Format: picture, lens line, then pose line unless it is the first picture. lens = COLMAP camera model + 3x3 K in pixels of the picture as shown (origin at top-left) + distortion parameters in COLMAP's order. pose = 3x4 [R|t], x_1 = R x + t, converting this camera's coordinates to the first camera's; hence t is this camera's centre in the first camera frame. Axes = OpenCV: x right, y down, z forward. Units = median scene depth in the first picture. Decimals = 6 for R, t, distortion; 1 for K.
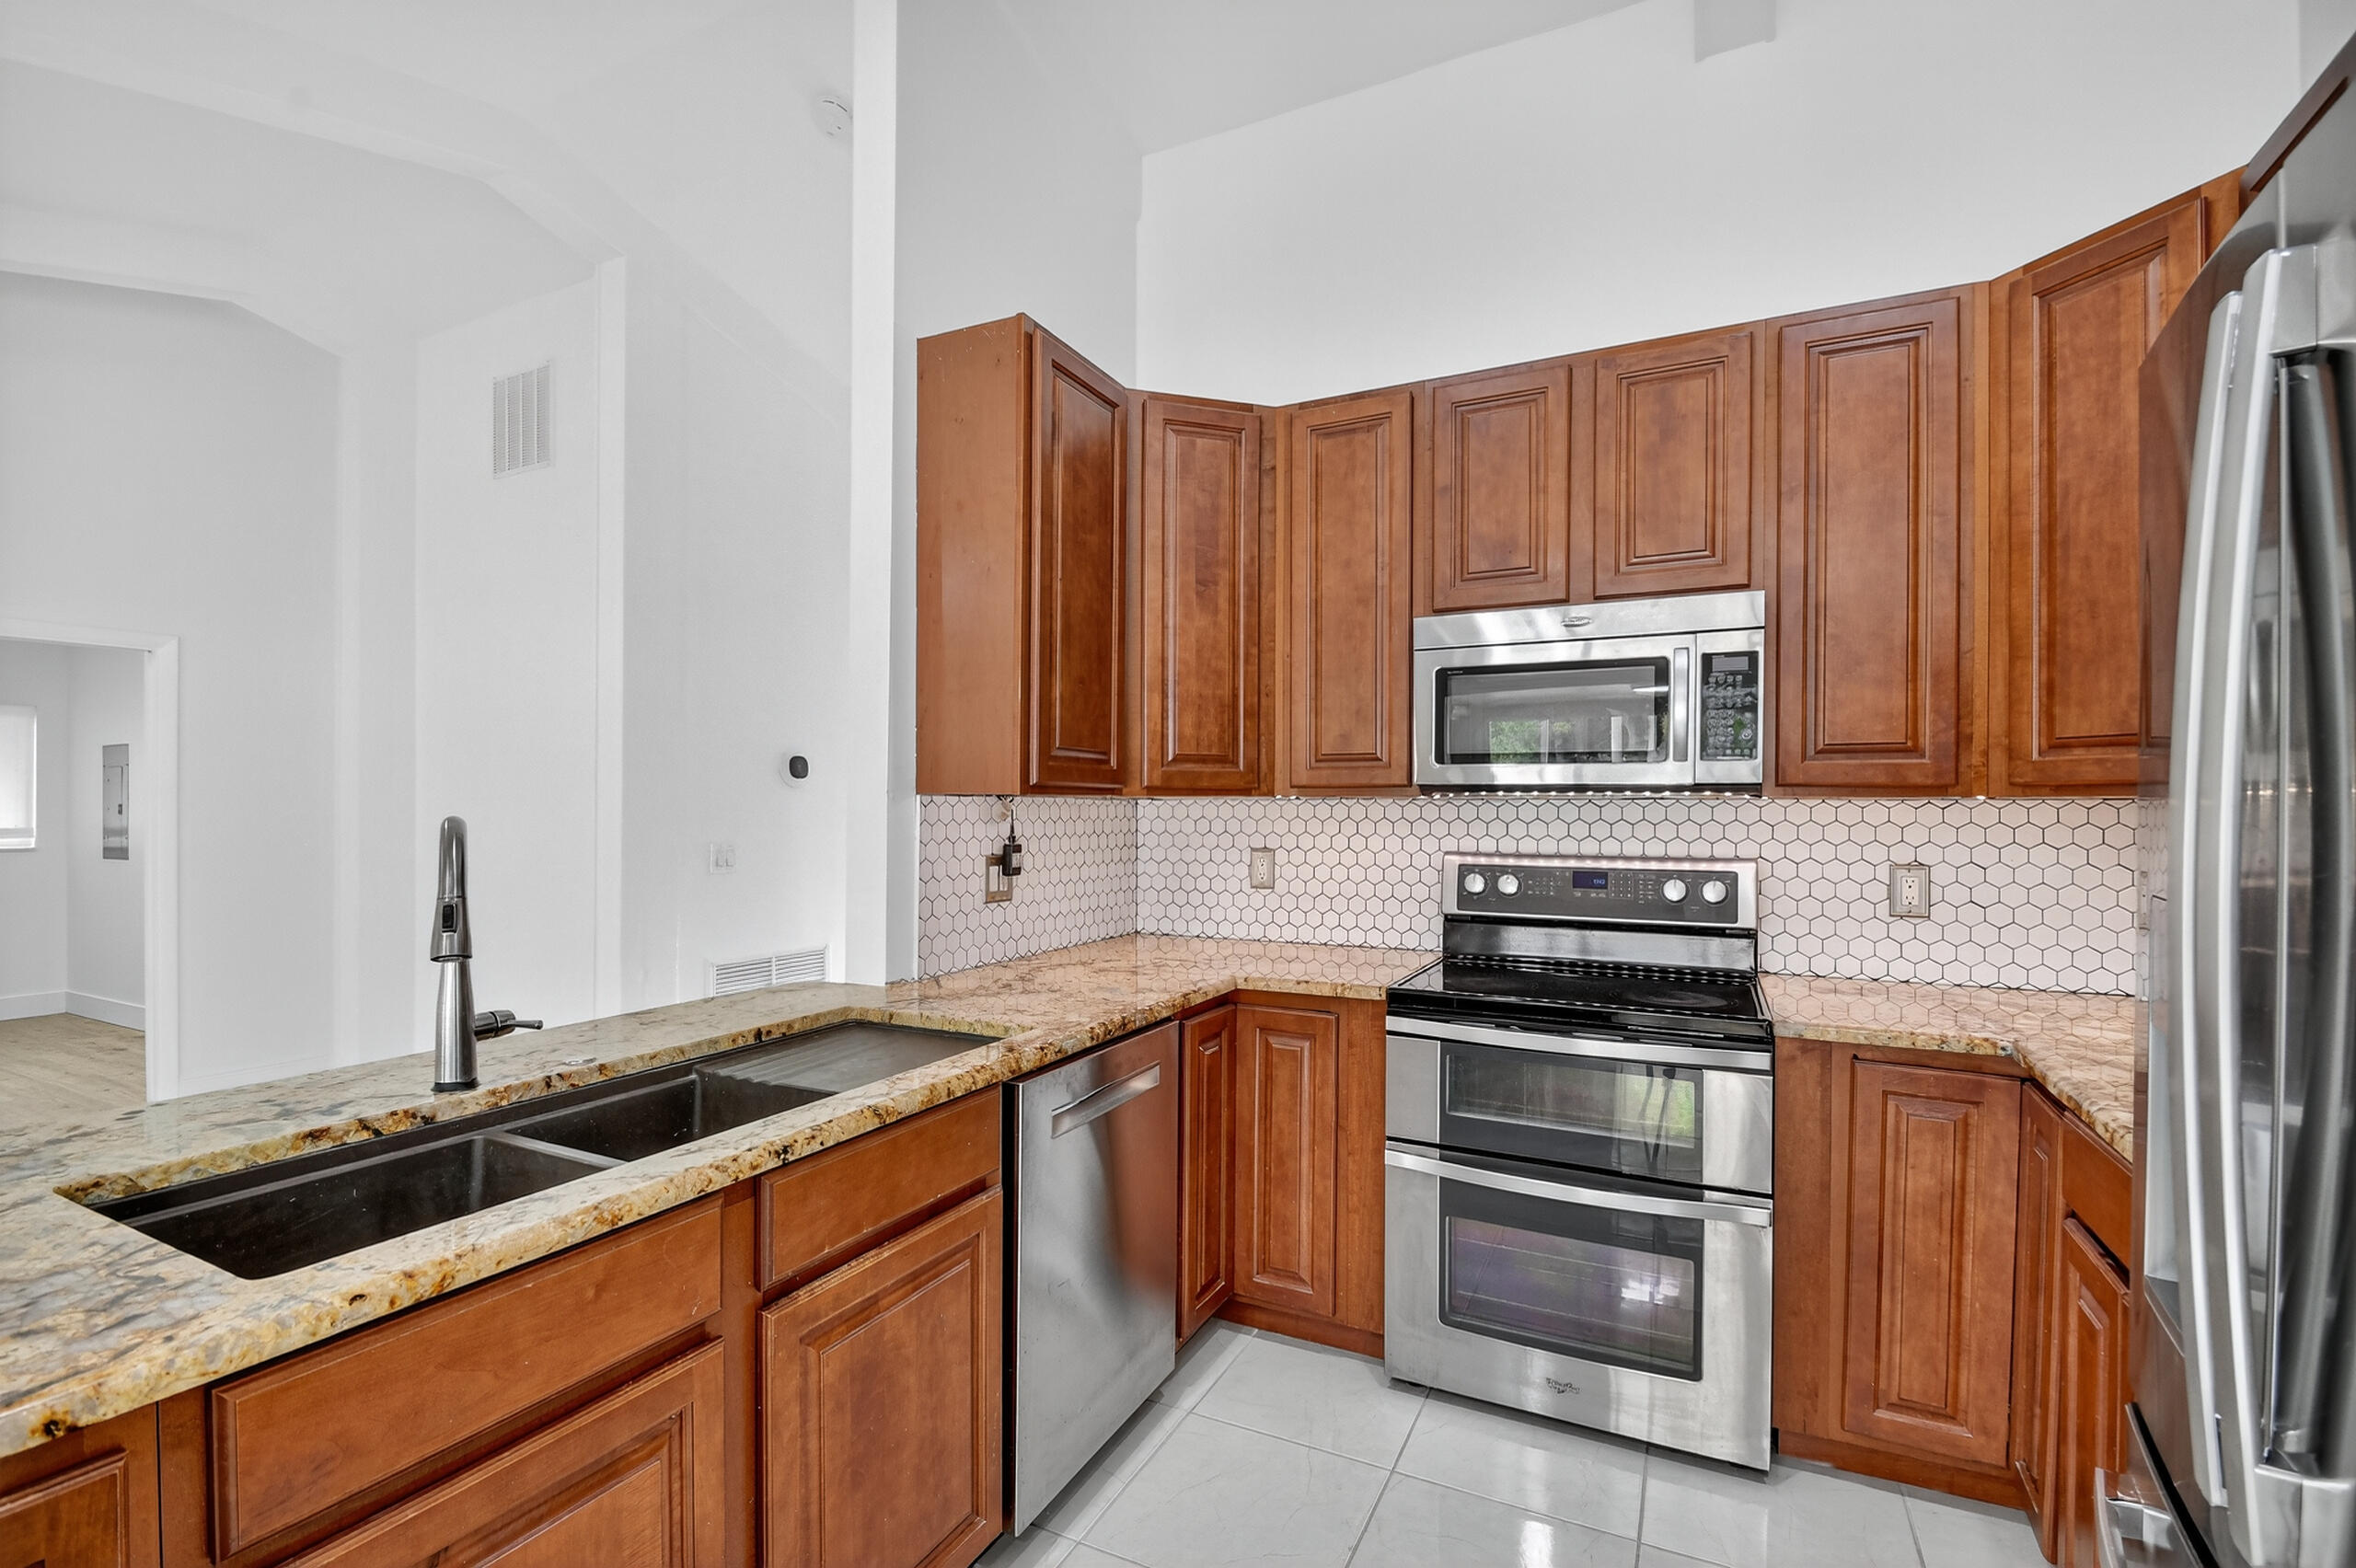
lens RADIAL K [[1035.0, 0, 1183.5], [0, 1035.0, 812.7], [0, 0, 1]] dist [0.016286, -0.016330]
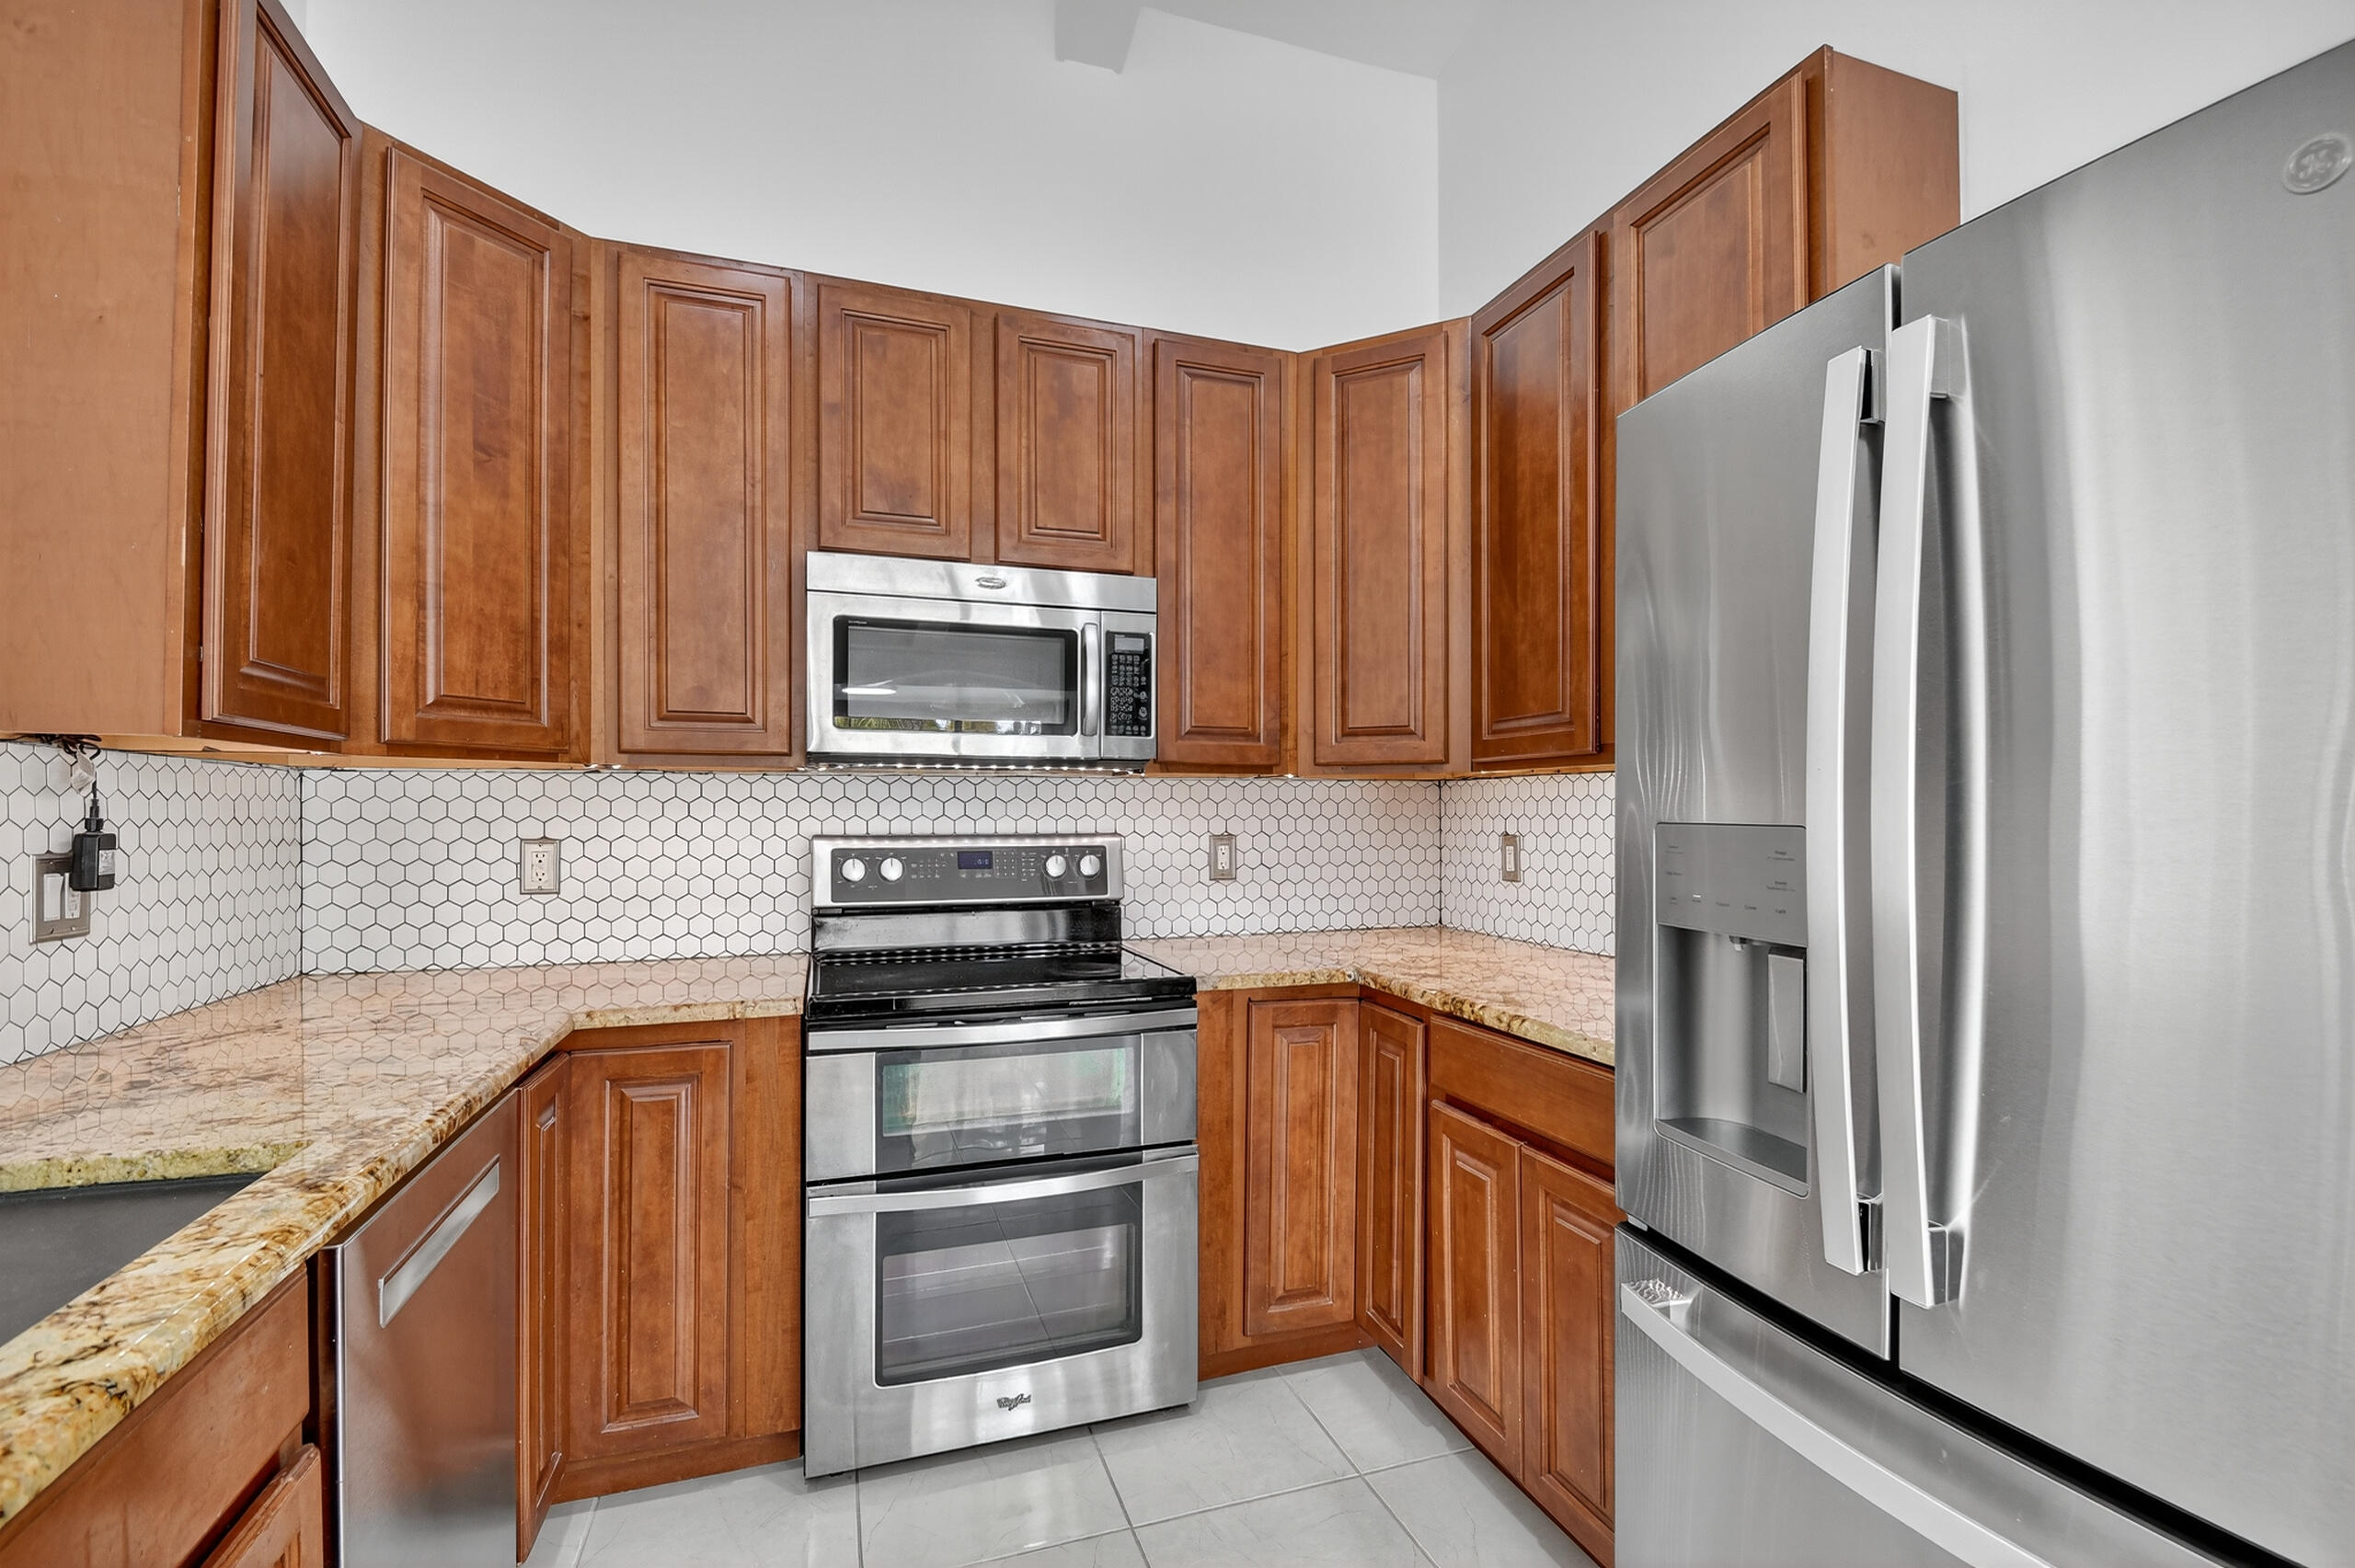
lens RADIAL K [[1034.2, 0, 1180.1], [0, 1034.2, 814.1], [0, 0, 1]] dist [0.017638, -0.017465]
pose [[0.700719, -0.004010, 0.713426, -0.164200], [0.006907, 0.999975, -0.001163, 0.026250], [-0.713404, 0.005742, 0.700729, 0.208612]]
